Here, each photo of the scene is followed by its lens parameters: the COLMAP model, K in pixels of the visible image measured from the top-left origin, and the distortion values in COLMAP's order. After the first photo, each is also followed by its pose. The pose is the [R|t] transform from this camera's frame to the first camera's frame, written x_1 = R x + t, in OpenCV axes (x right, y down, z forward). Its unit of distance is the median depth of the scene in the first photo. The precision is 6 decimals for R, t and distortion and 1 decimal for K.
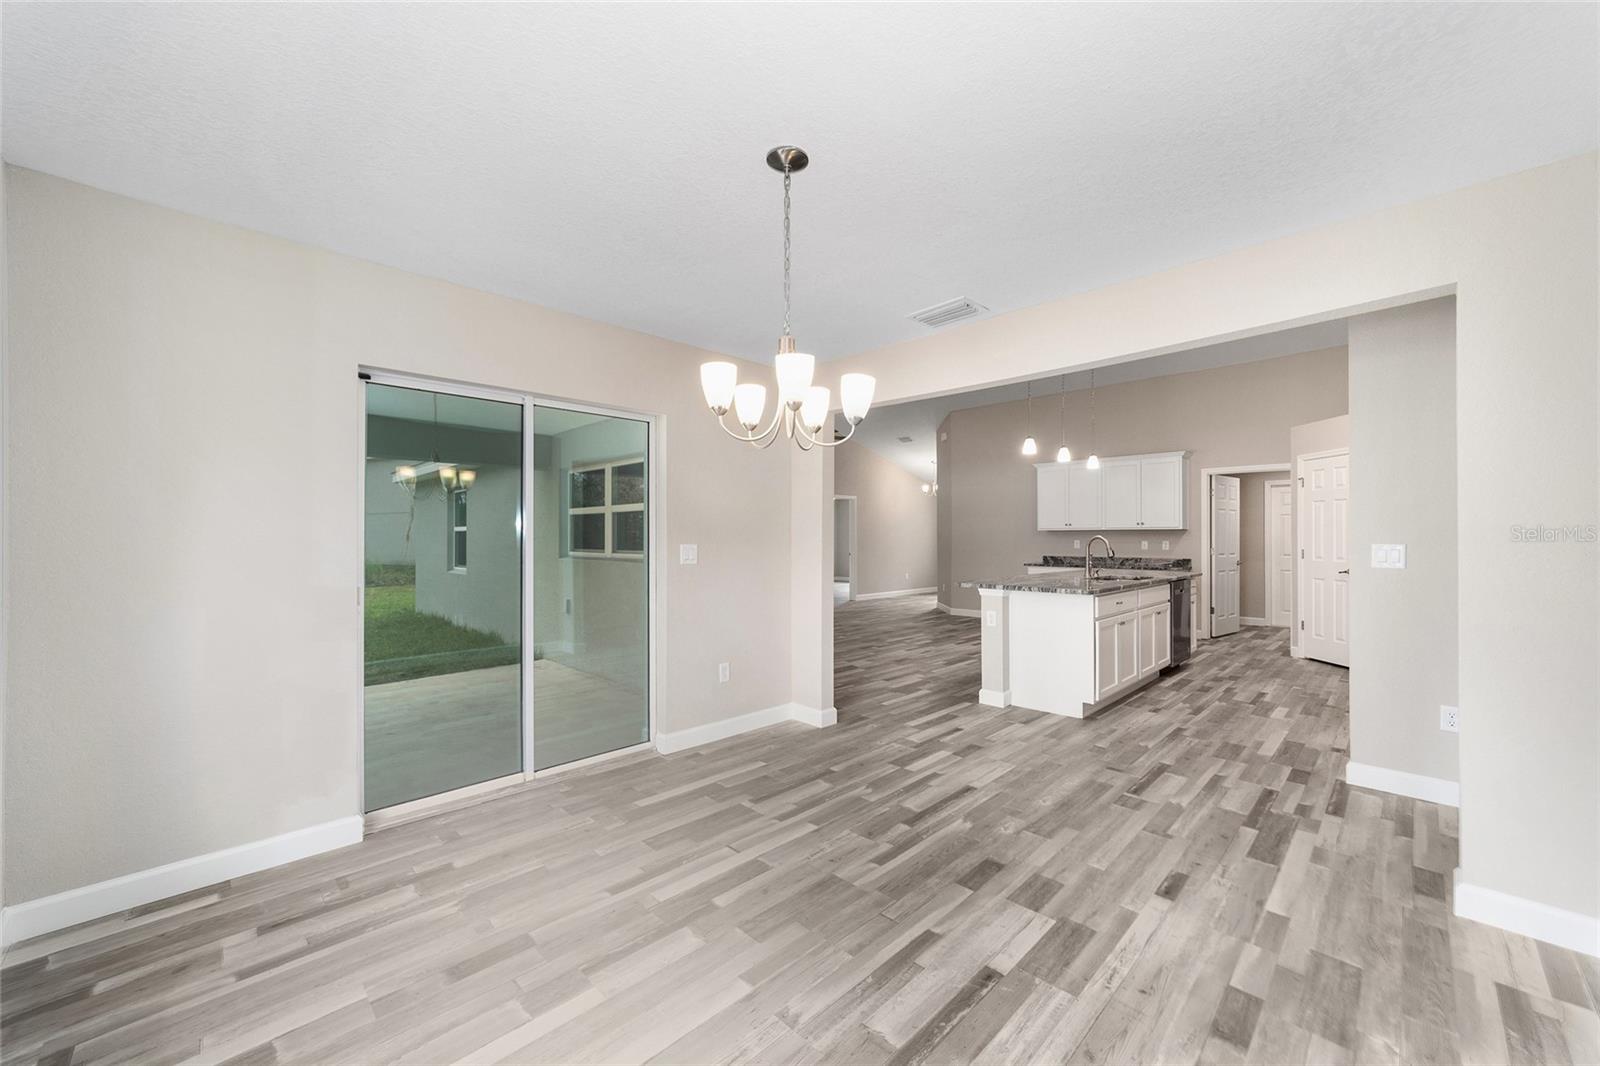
lens RADIAL K [[622.9, 0, 799.1], [0, 622.9, 538.3], [0, 0, 1]] dist [-0.018229, 0.009612]
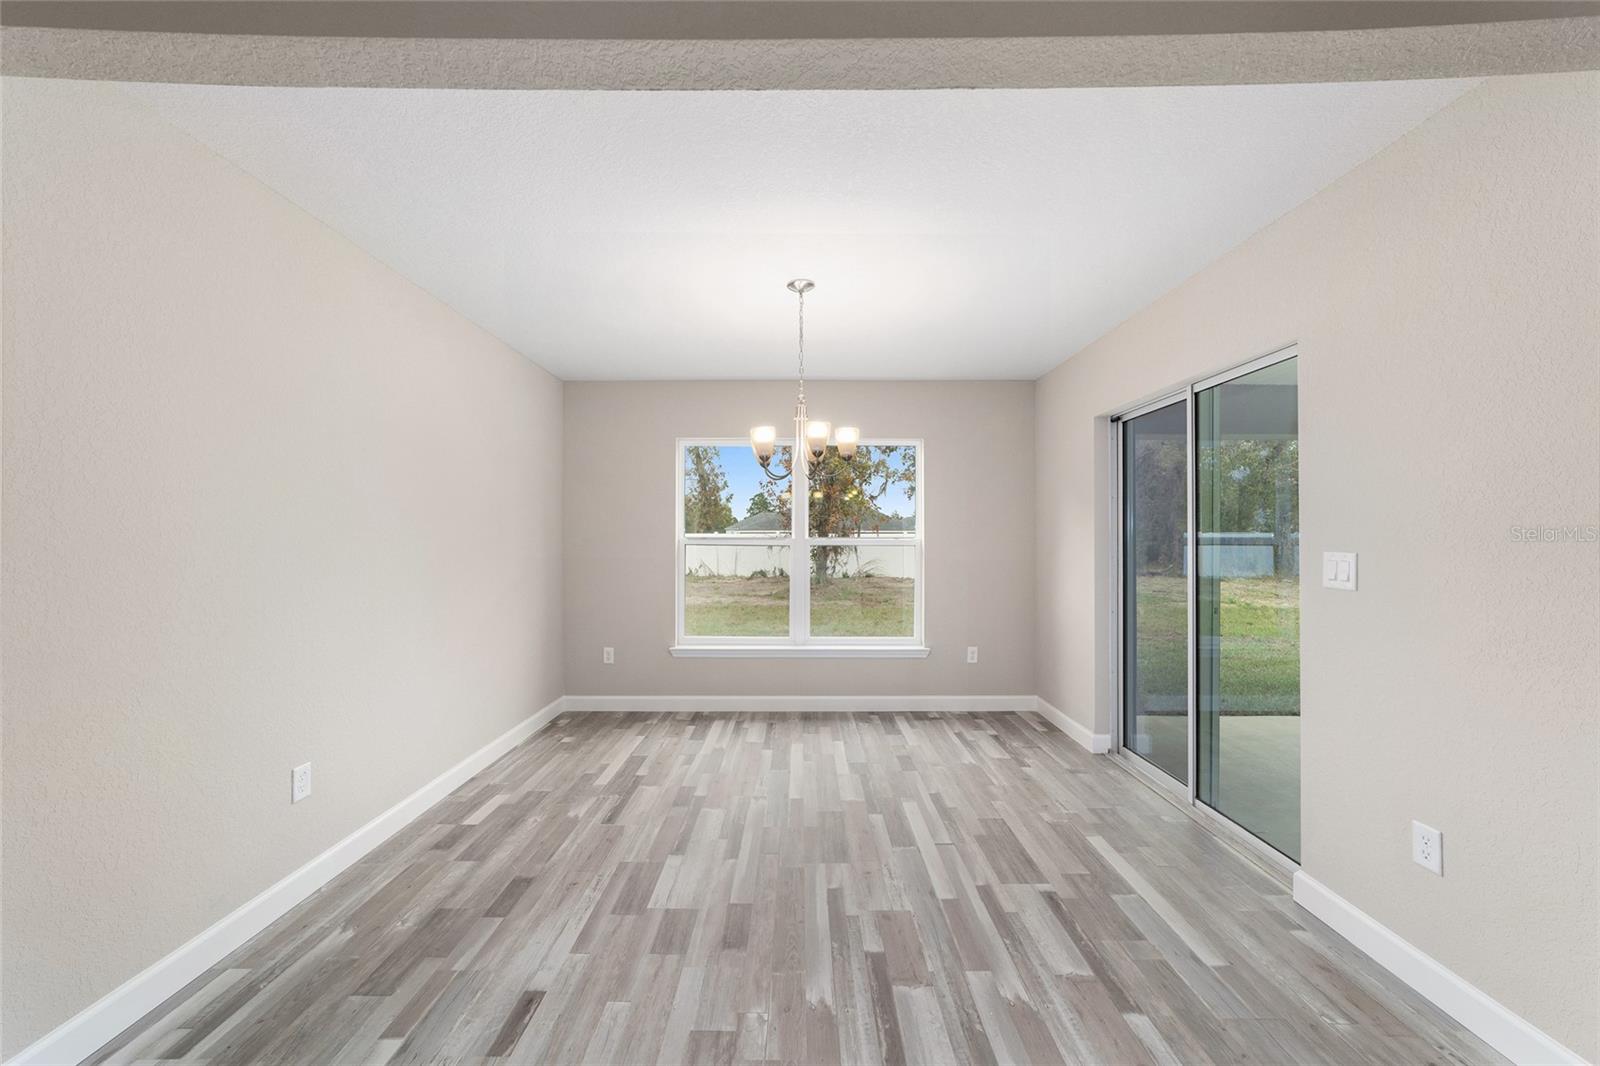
lens RADIAL K [[622.9, 0, 799.1], [0, 622.9, 538.3], [0, 0, 1]] dist [-0.018229, 0.009612]
pose [[-0.710261, -0.000114, -0.703938, 0.716261], [0.000288, 1.000000, -0.000453, -0.003468], [0.703938, -0.000524, -0.710261, 1.421080]]
